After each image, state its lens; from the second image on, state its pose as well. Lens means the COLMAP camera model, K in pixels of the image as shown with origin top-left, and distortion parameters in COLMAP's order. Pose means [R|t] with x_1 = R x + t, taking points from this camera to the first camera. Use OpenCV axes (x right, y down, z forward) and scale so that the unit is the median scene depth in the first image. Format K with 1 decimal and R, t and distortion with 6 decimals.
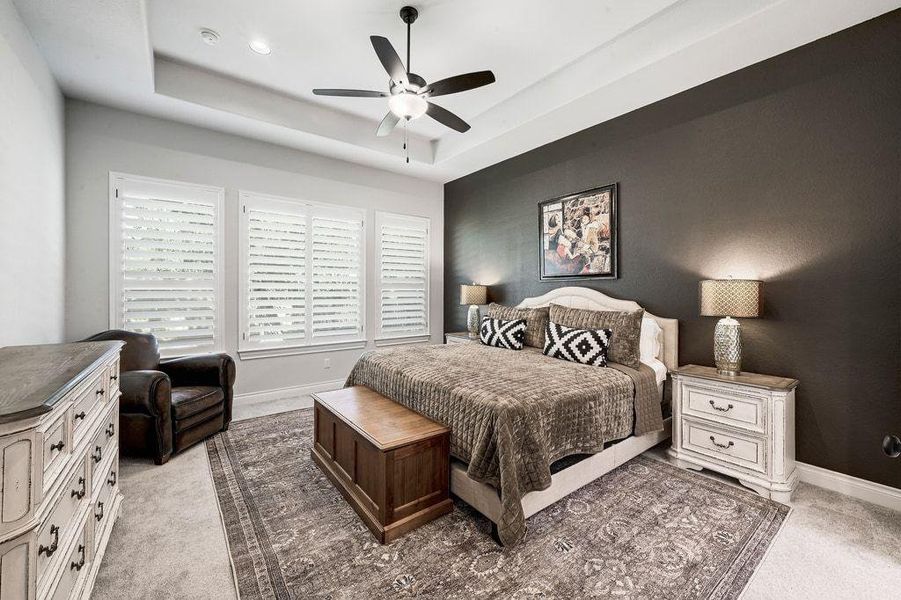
lens RADIAL K [[358.5, 0, 449.9], [0, 358.5, 295.3], [0, 0, 1]] dist [-0.001382, 0.000174]
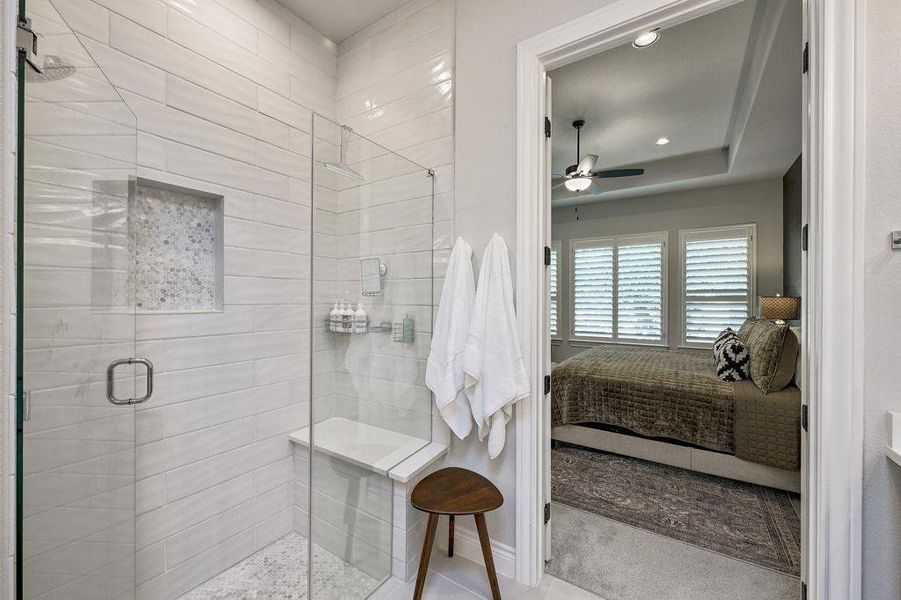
lens RADIAL K [[358.5, 0, 452.1], [0, 358.5, 300.6], [0, 0, 1]] dist [-0.001382, 0.000174]
pose [[0.321923, -0.004259, -0.946756, 1.404659], [-0.019463, 0.999749, -0.011115, 0.013718], [0.946566, 0.022005, 0.321759, -0.015926]]
